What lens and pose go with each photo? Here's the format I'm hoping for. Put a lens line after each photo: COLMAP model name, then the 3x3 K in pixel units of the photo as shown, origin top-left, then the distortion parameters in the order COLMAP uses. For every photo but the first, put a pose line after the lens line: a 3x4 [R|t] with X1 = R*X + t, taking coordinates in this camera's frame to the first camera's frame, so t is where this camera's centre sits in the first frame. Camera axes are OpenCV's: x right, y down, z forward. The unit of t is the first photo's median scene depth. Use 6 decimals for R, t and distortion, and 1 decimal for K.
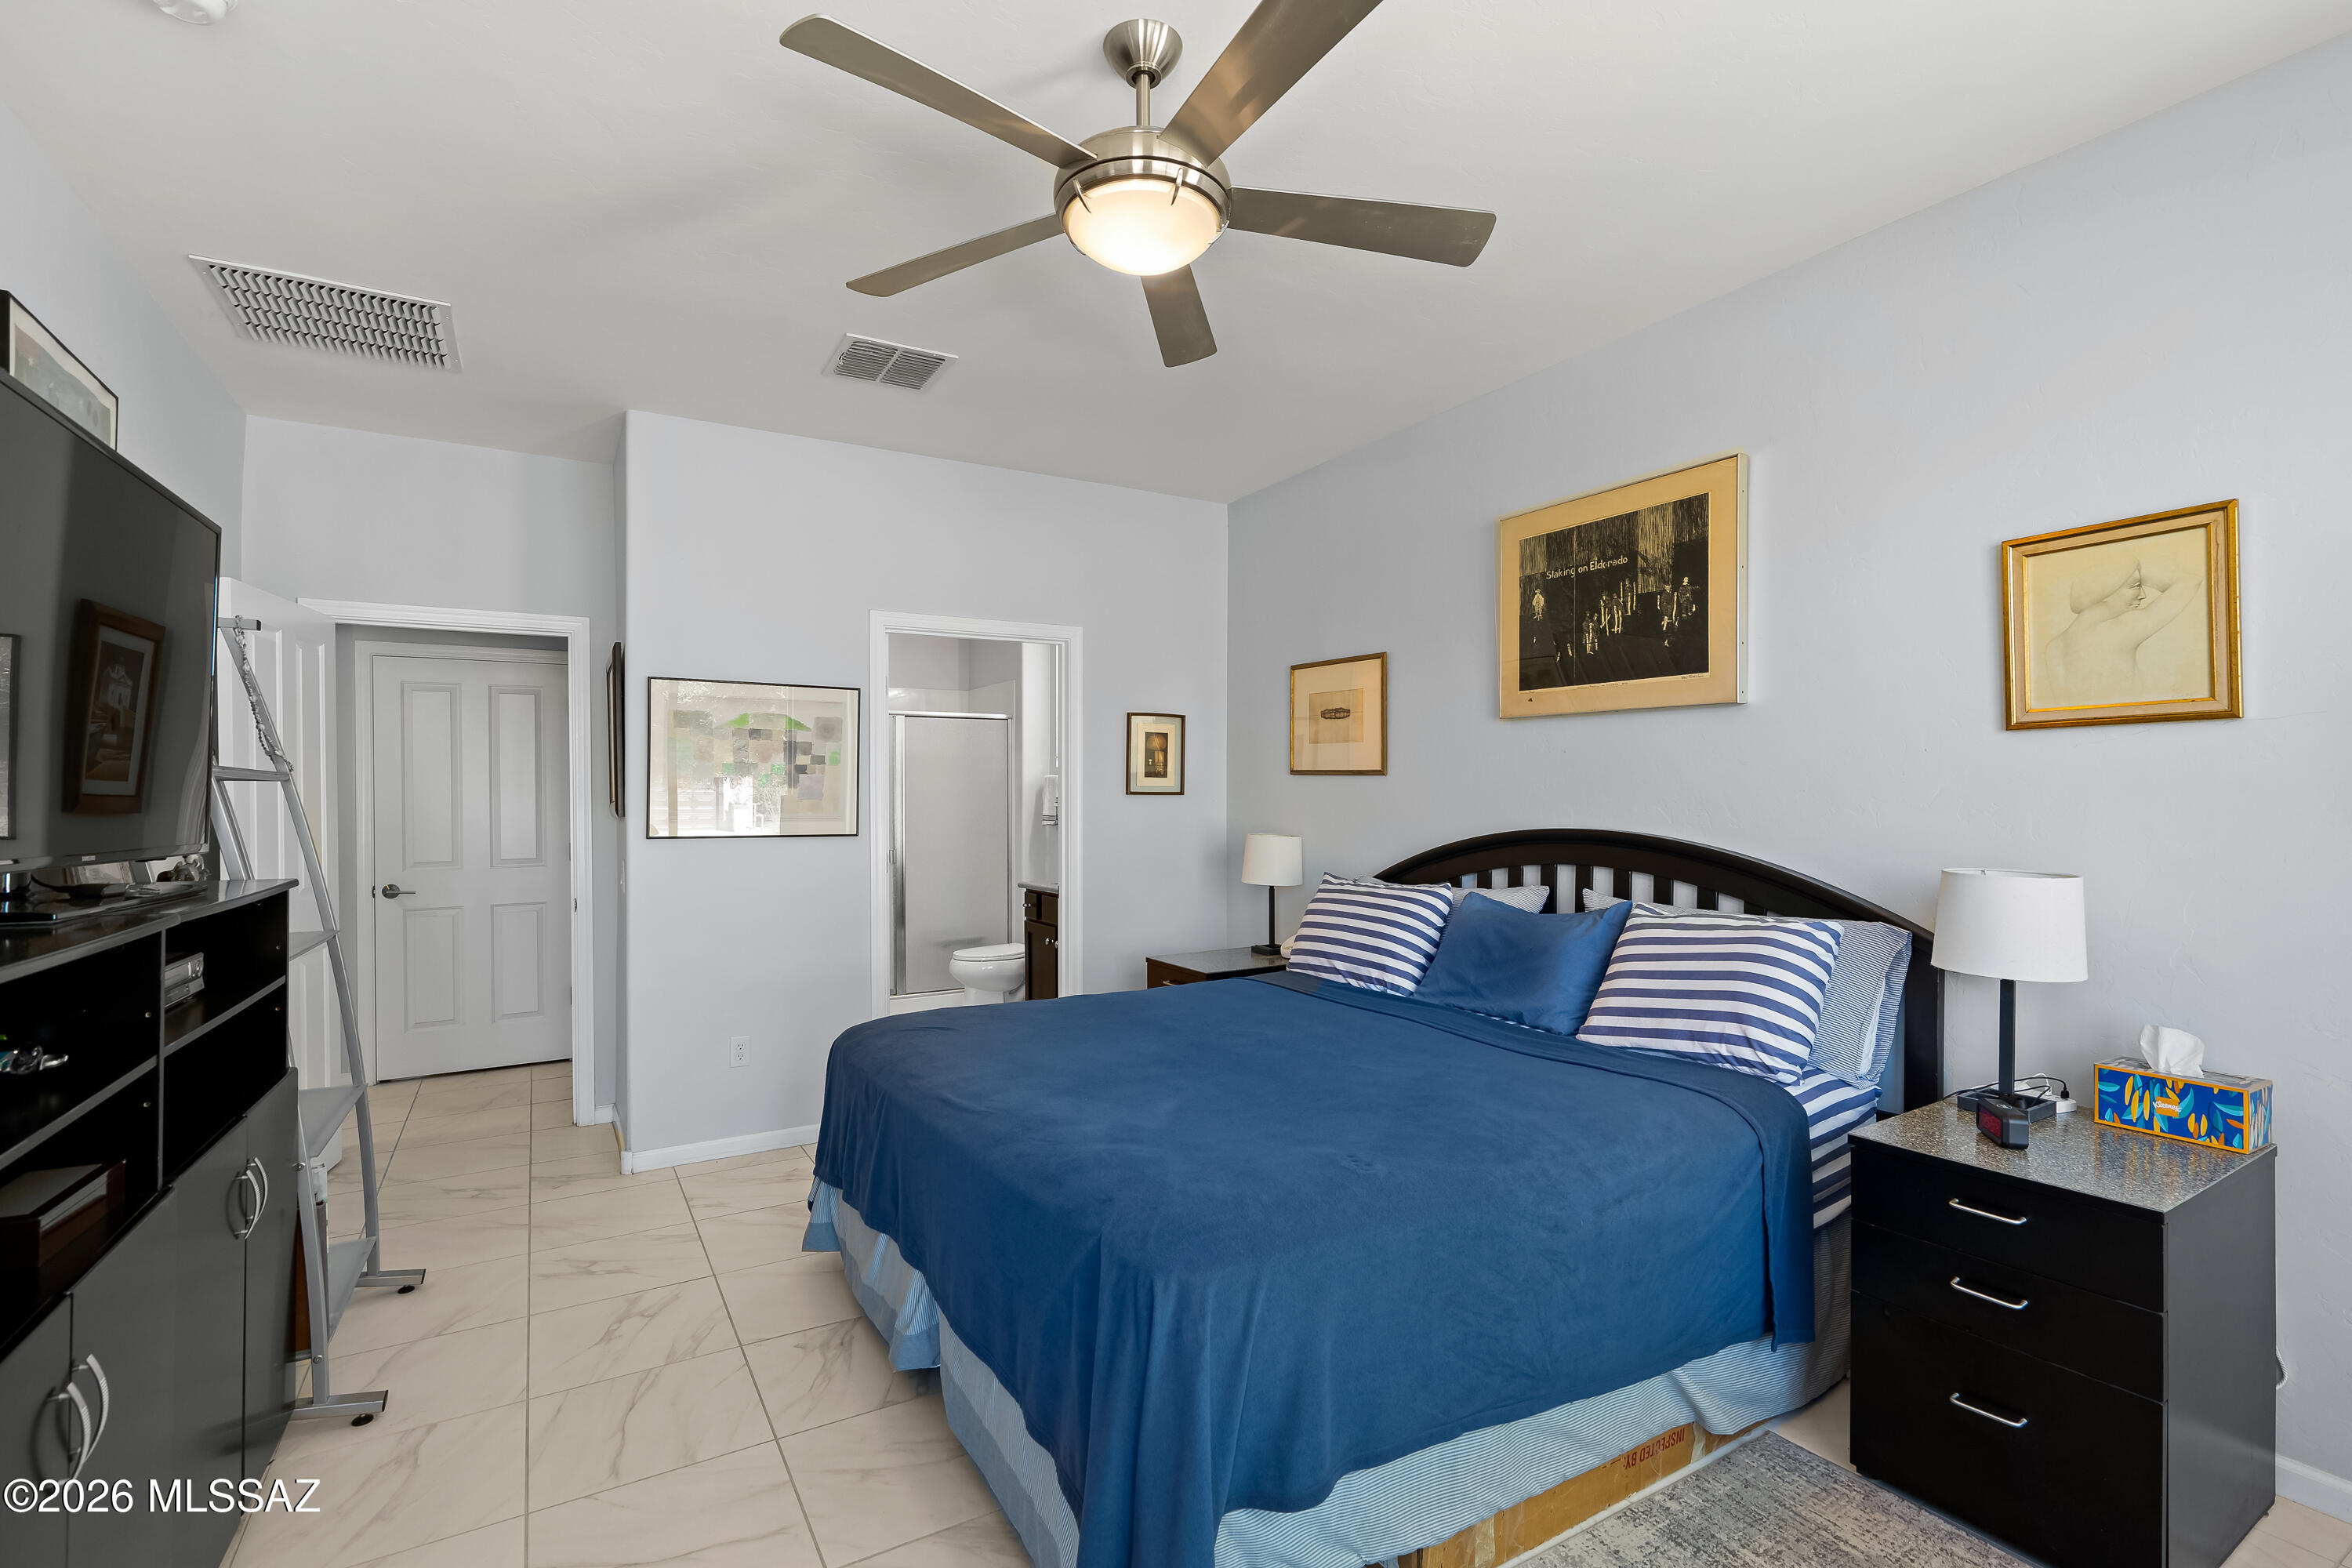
lens RADIAL K [[1074.1, 0, 1173.7], [0, 1074.1, 804.1], [0, 0, 1]] dist [-0.002951, 0.001657]
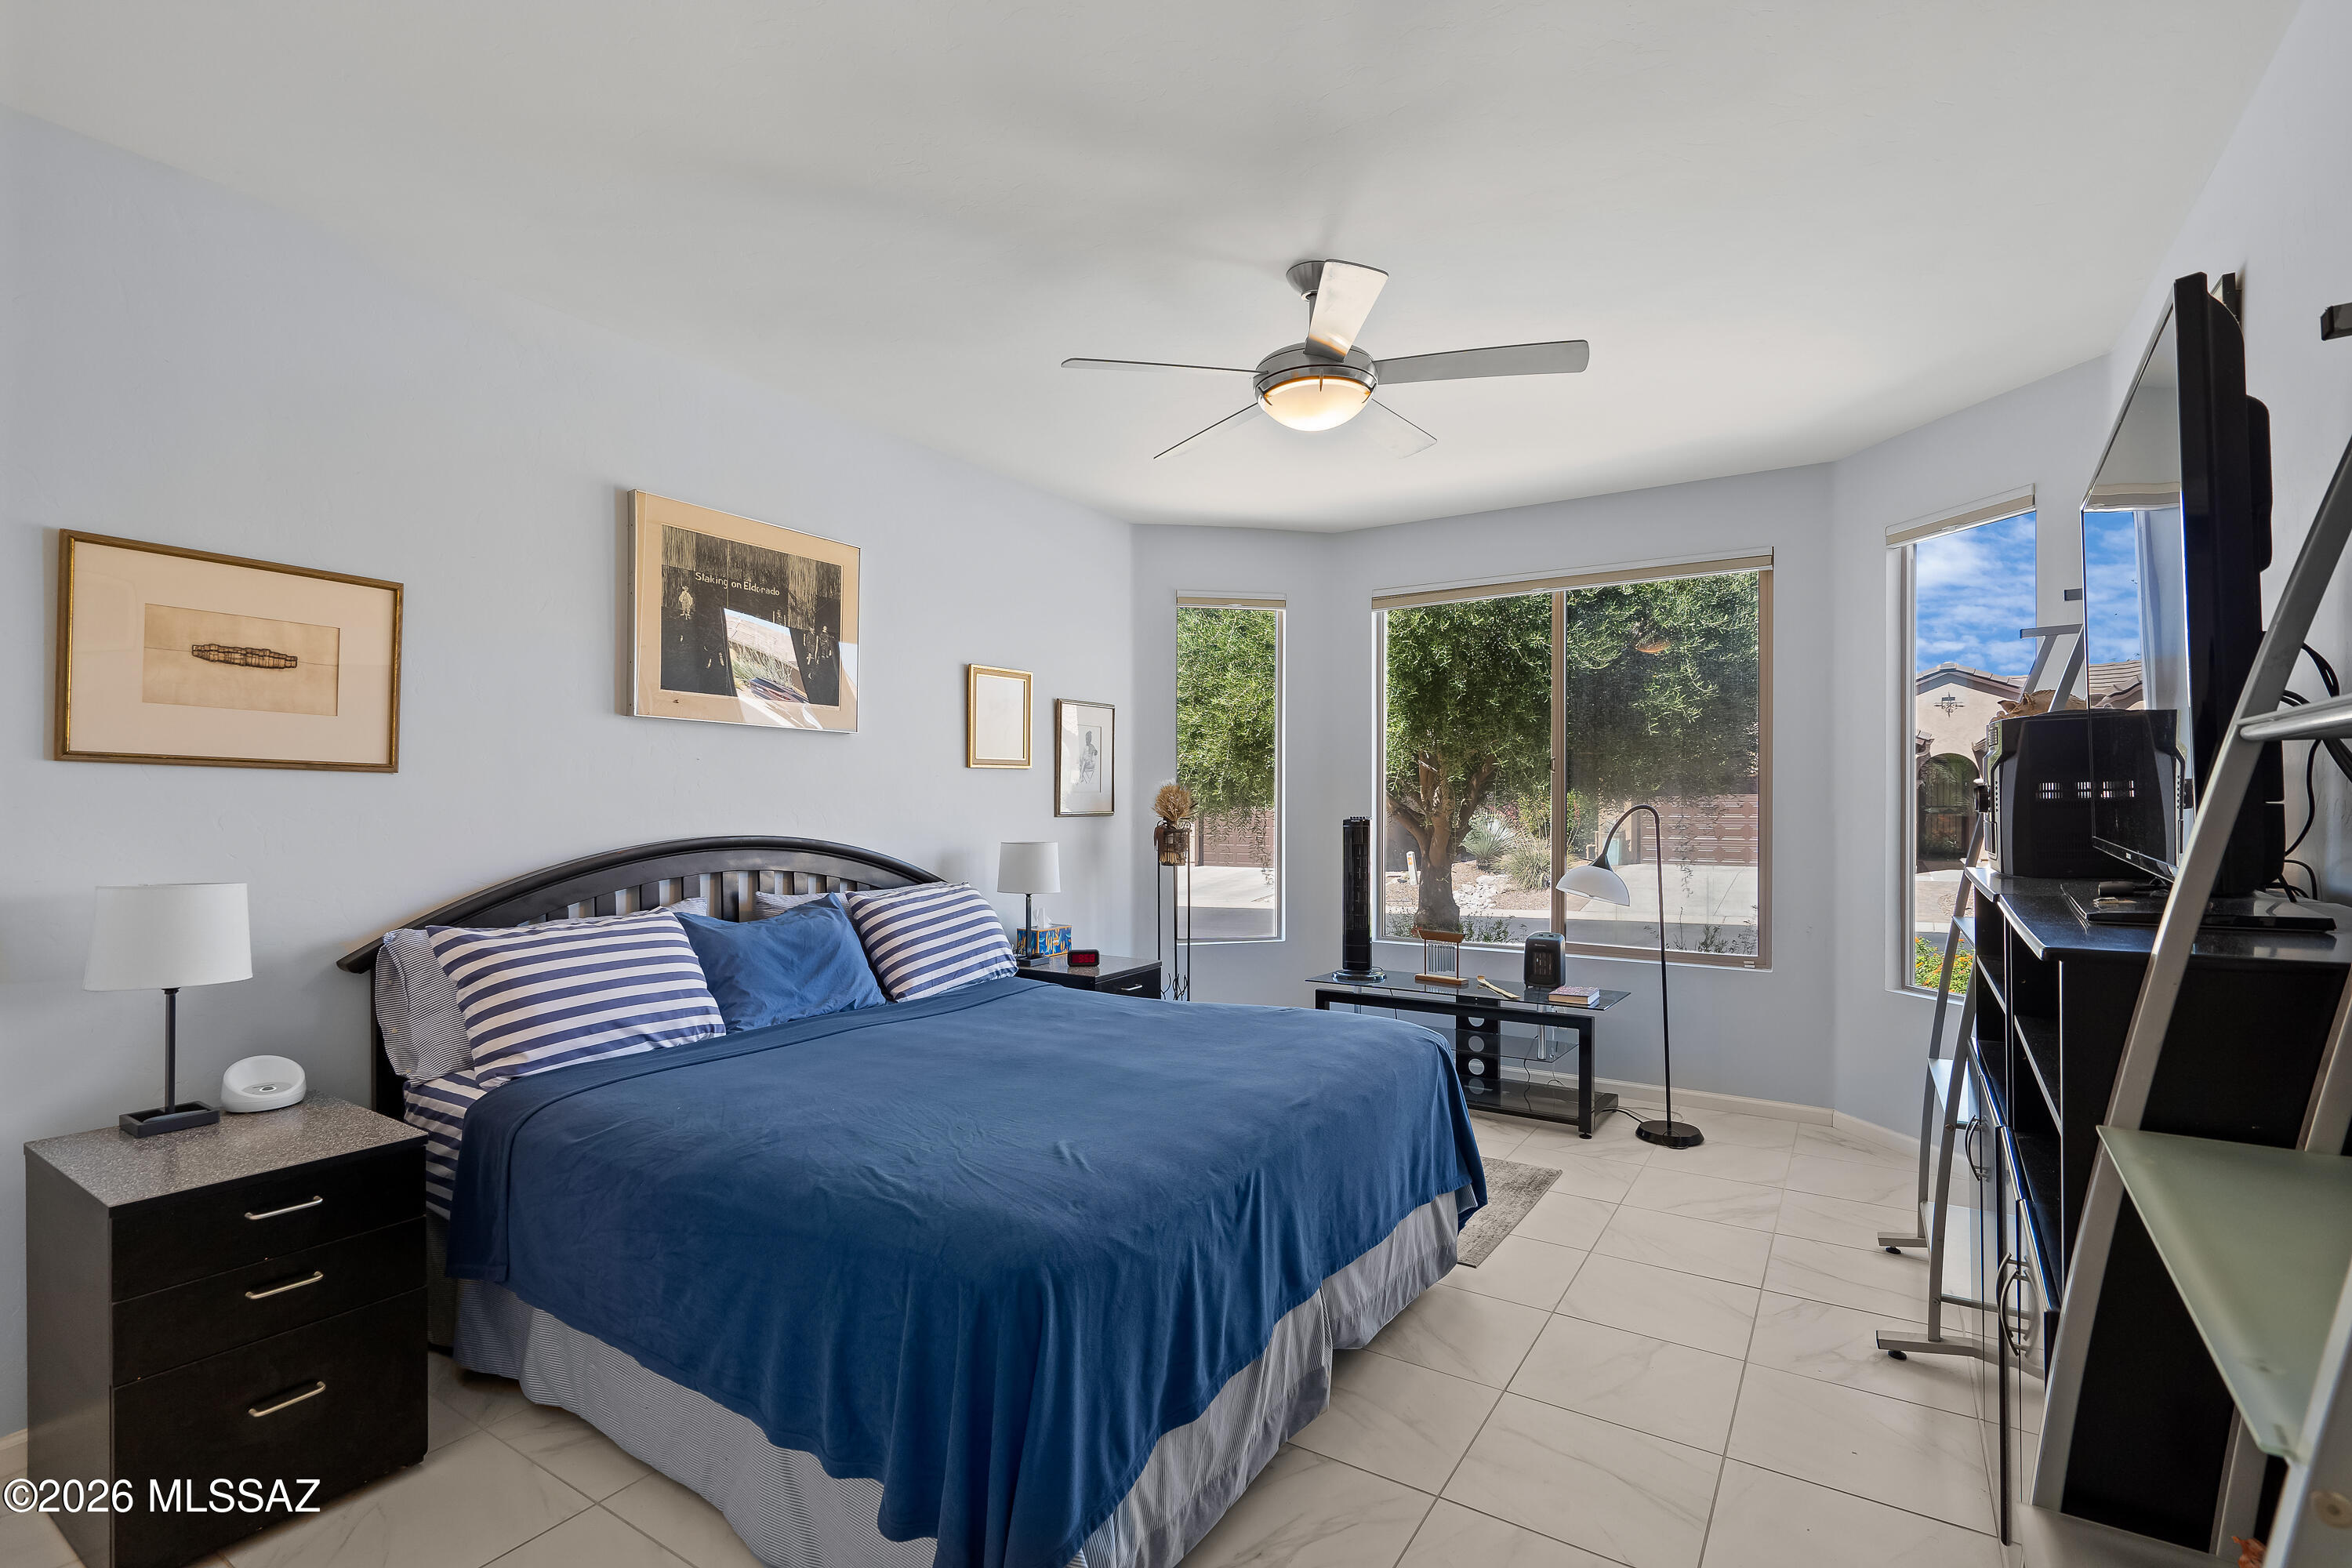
lens RADIAL K [[1074.1, 0, 1173.7], [0, 1074.1, 804.1], [0, 0, 1]] dist [-0.002951, 0.001657]
pose [[-0.434459, -0.002971, 0.900687, -0.707048], [0.006863, 0.999955, 0.006609, -0.010441], [-0.900665, 0.009052, -0.434419, 1.025961]]
